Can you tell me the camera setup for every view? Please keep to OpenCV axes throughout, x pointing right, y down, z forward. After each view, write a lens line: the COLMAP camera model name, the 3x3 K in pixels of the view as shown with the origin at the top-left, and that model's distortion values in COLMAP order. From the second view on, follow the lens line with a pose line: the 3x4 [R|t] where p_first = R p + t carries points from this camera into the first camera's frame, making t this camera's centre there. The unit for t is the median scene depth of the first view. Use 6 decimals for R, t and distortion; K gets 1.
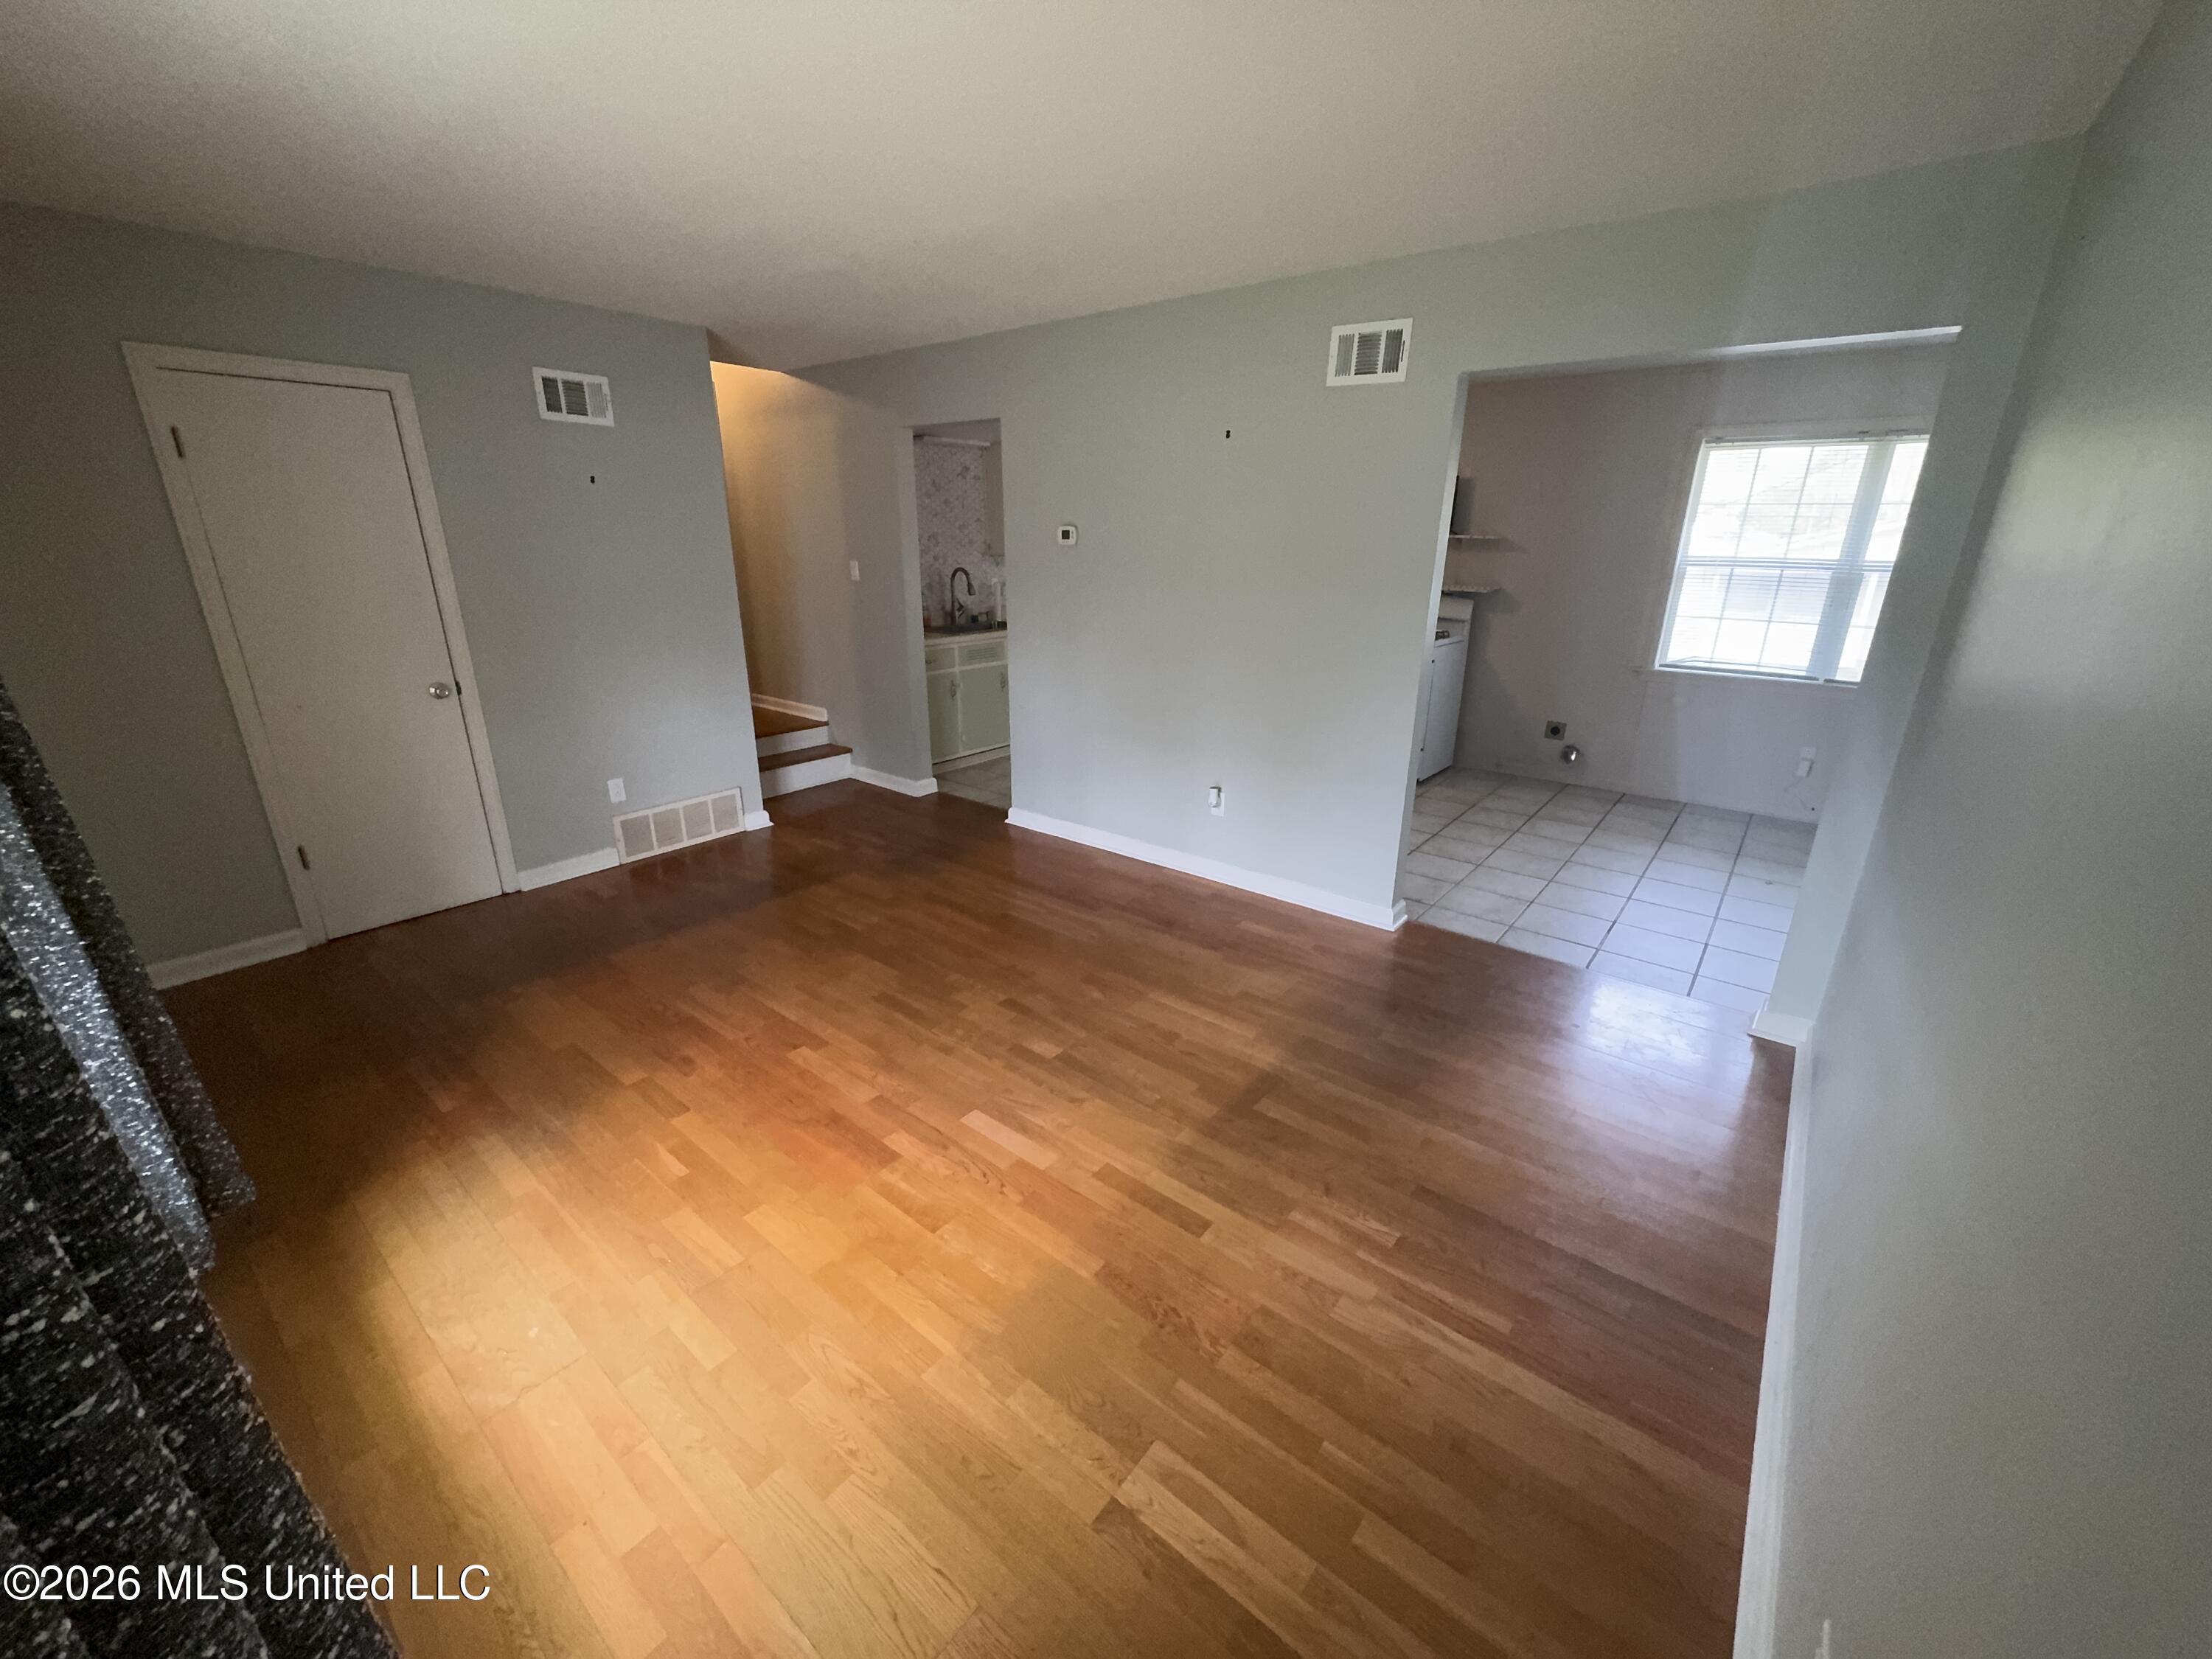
lens RADIAL K [[876.4, 0, 1109.3], [0, 876.4, 823.8], [0, 0, 1]] dist [0.000730, -0.000285]
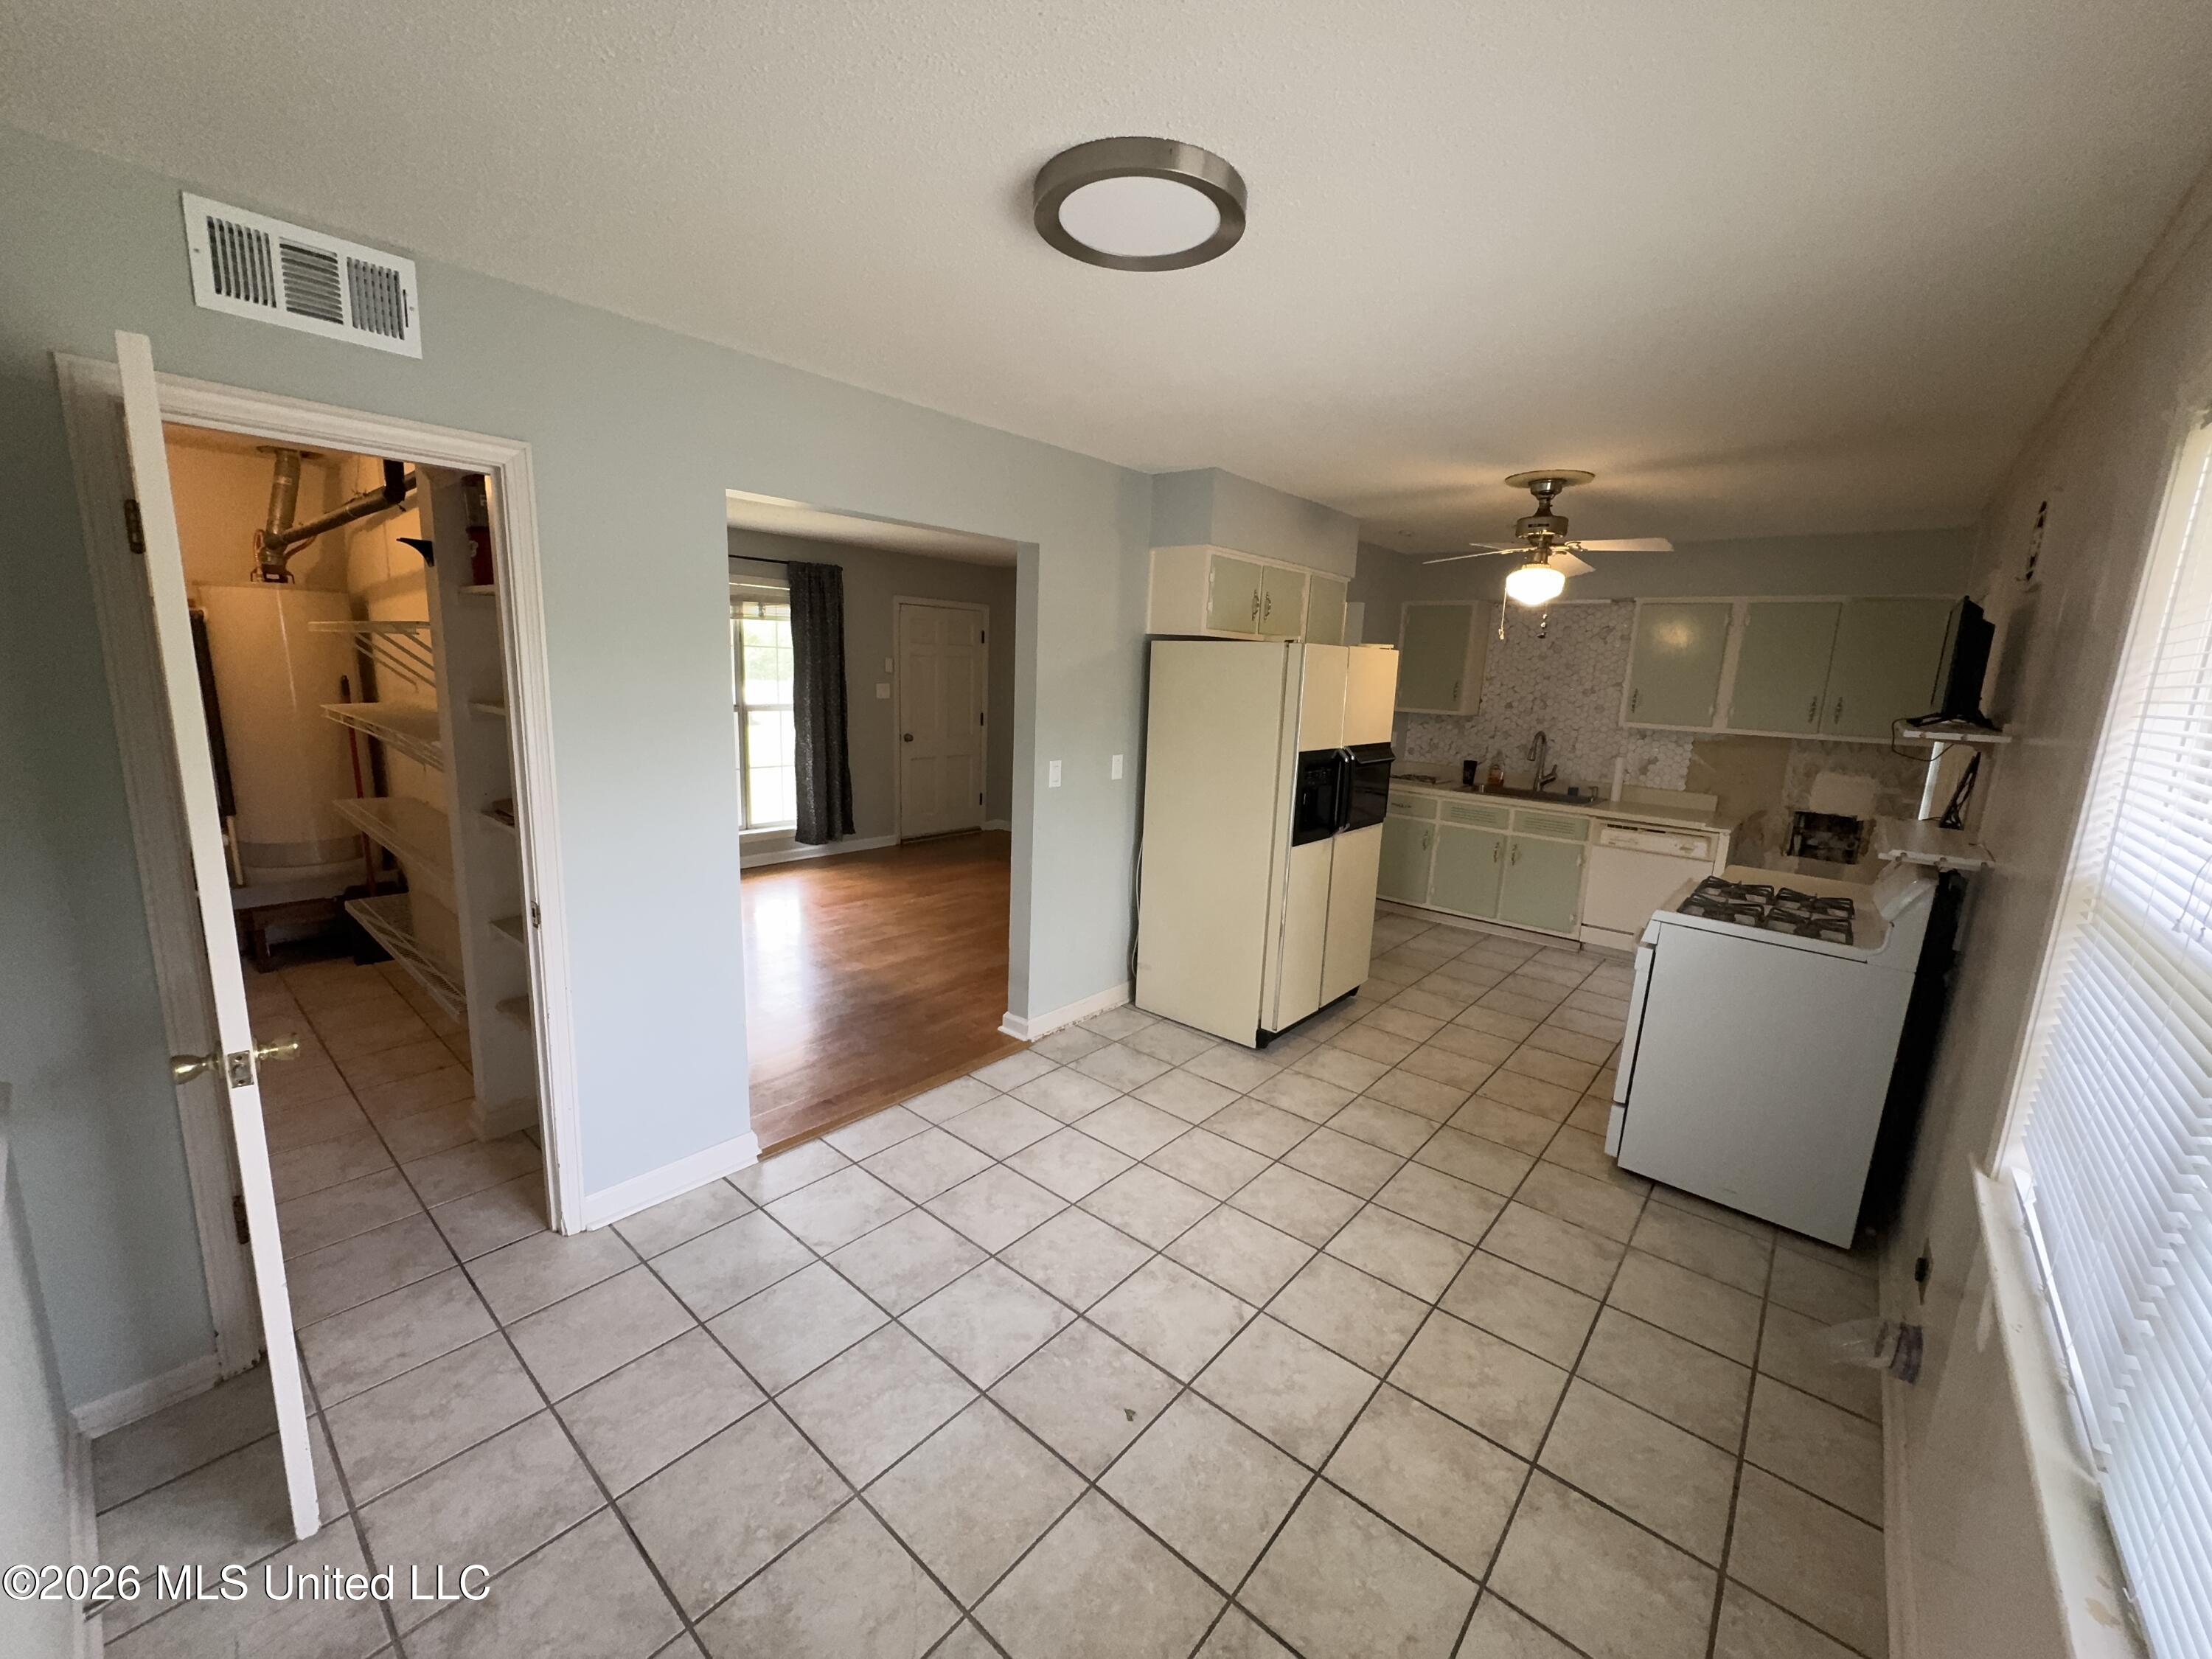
lens RADIAL K [[876.4, 0, 1113.1], [0, 876.4, 834.0], [0, 0, 1]] dist [0.000730, -0.000285]
pose [[-0.023468, 0.184708, -0.982513, 0.974419], [-0.356770, 0.916525, 0.180824, -0.251936], [0.933898, 0.354774, 0.044390, 0.726517]]
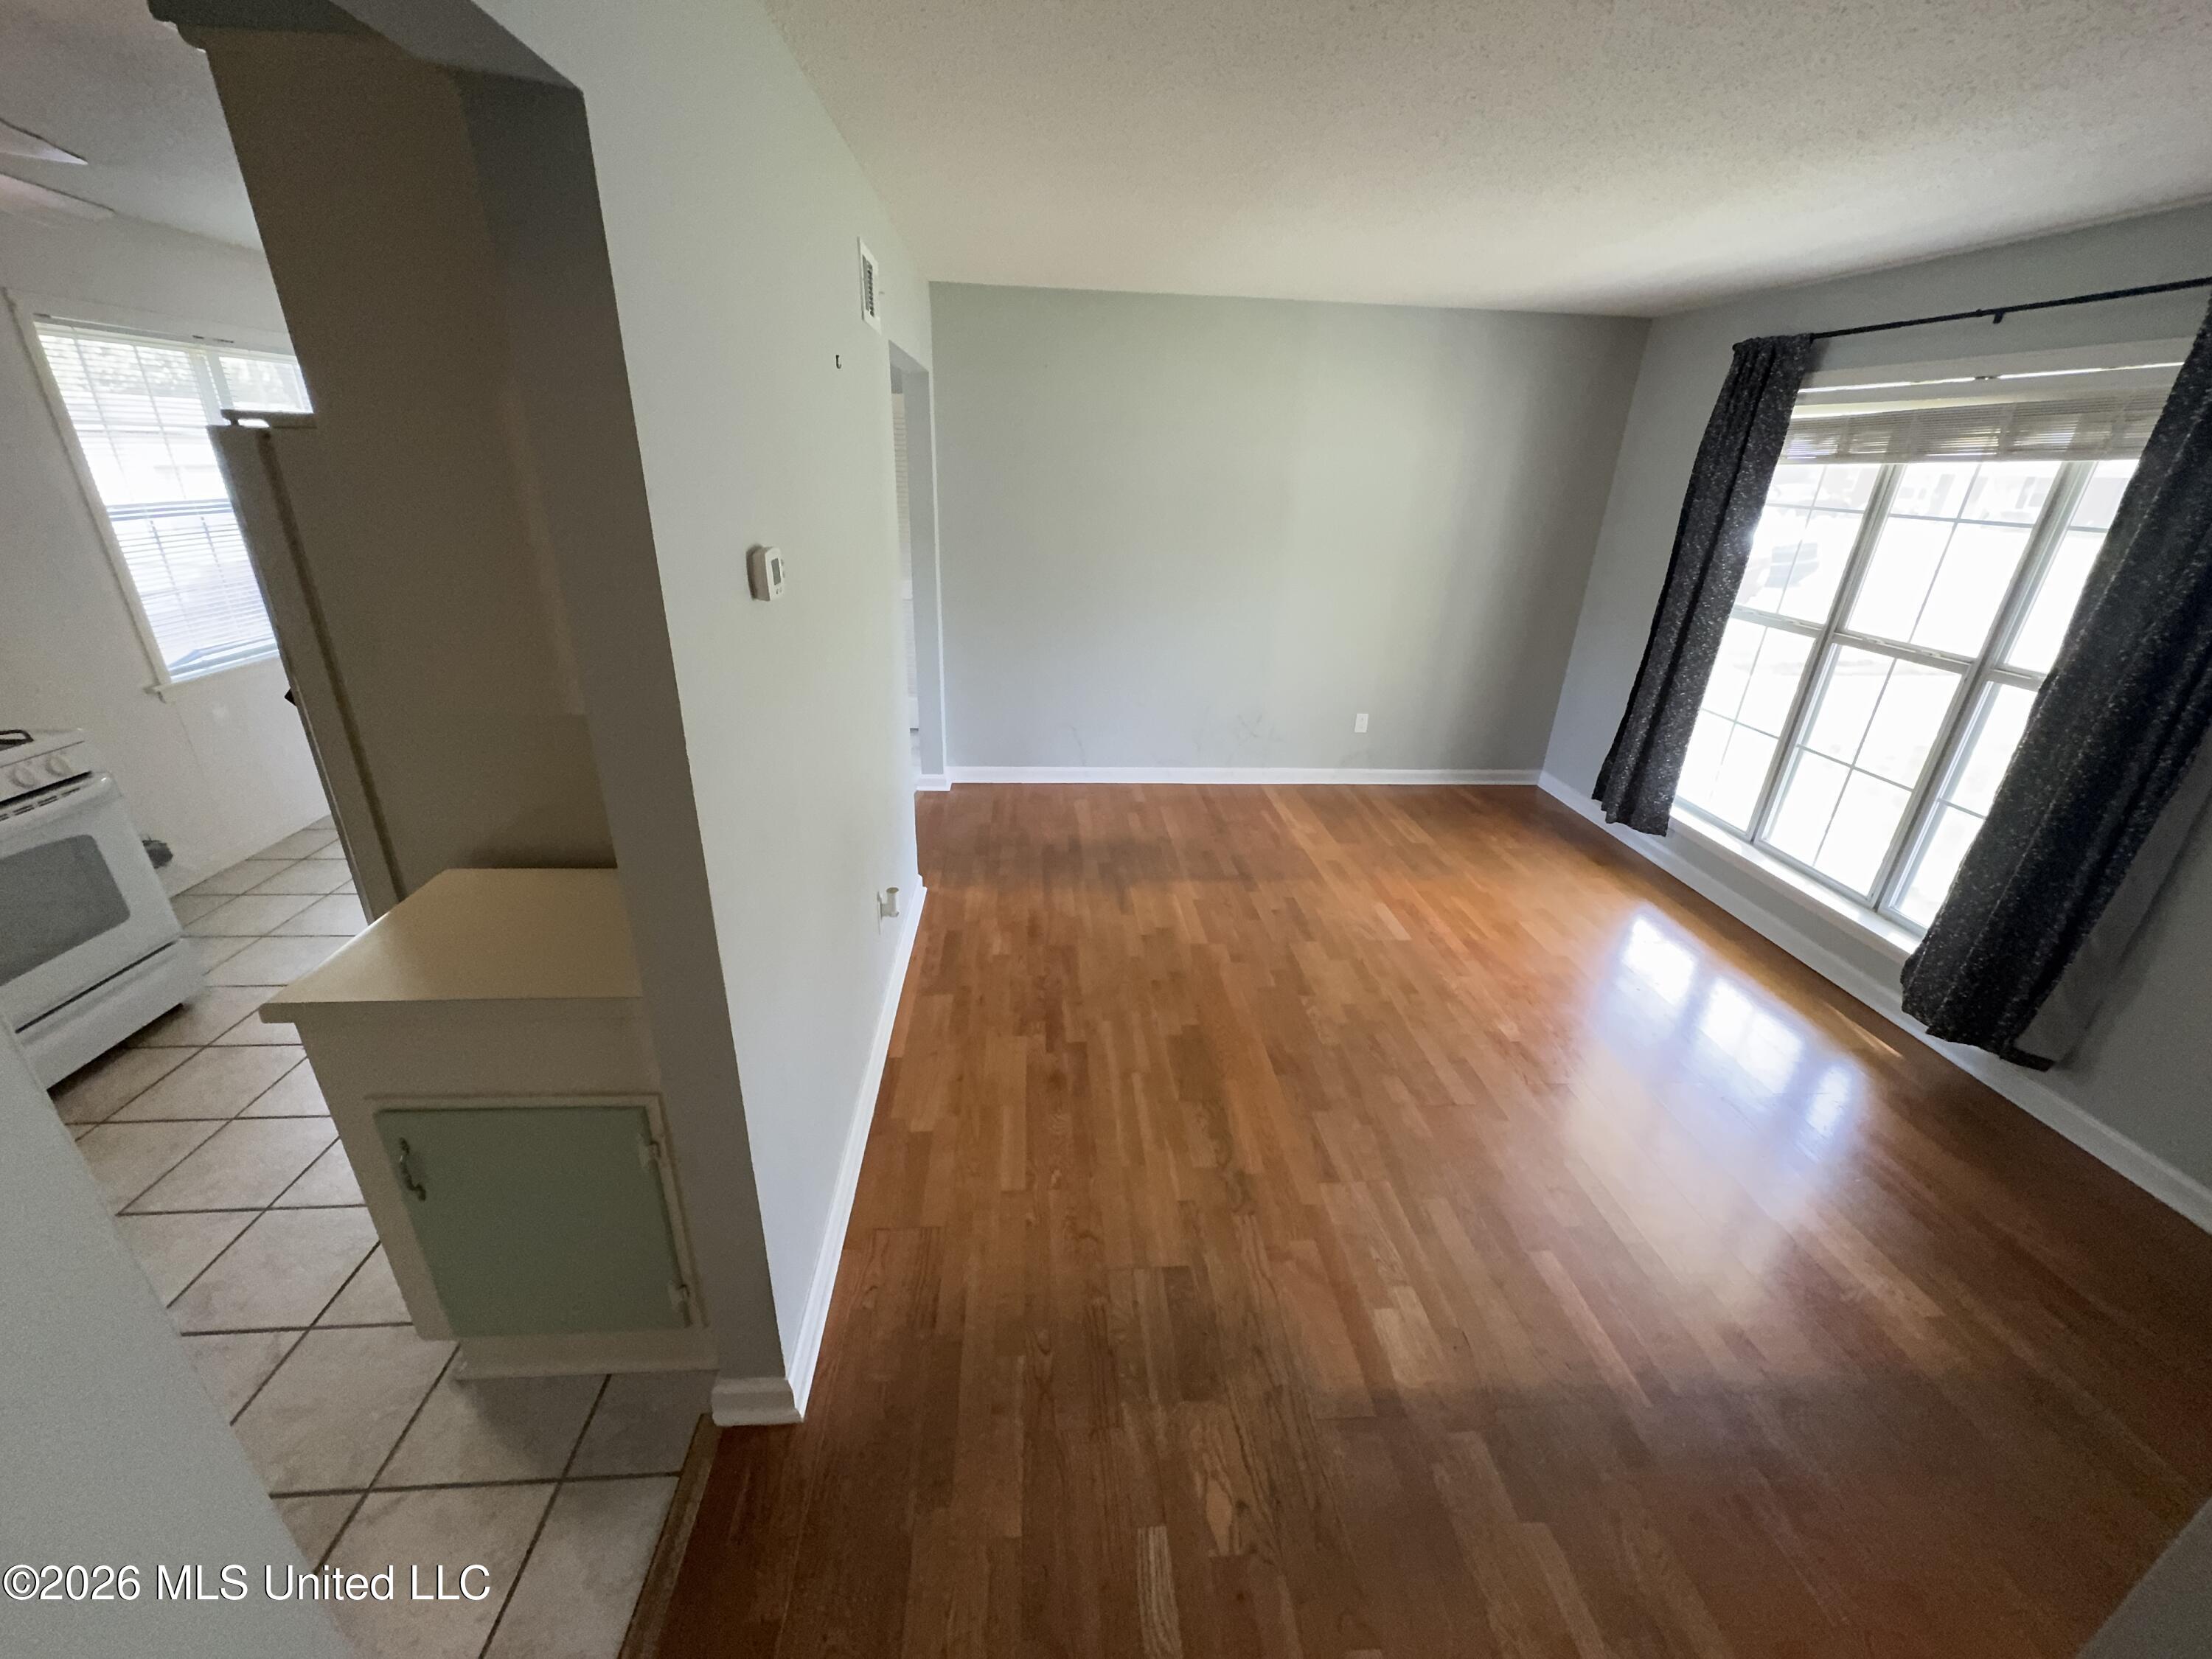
lens RADIAL K [[876.4, 0, 1093.7], [0, 876.4, 828.2], [0, 0, 1]] dist [0.000730, -0.000285]
pose [[-0.675021, -0.316851, 0.666297, -0.349981], [0.198194, 0.792021, 0.577427, -0.361294], [-0.710680, 0.521831, -0.471833, 0.953130]]
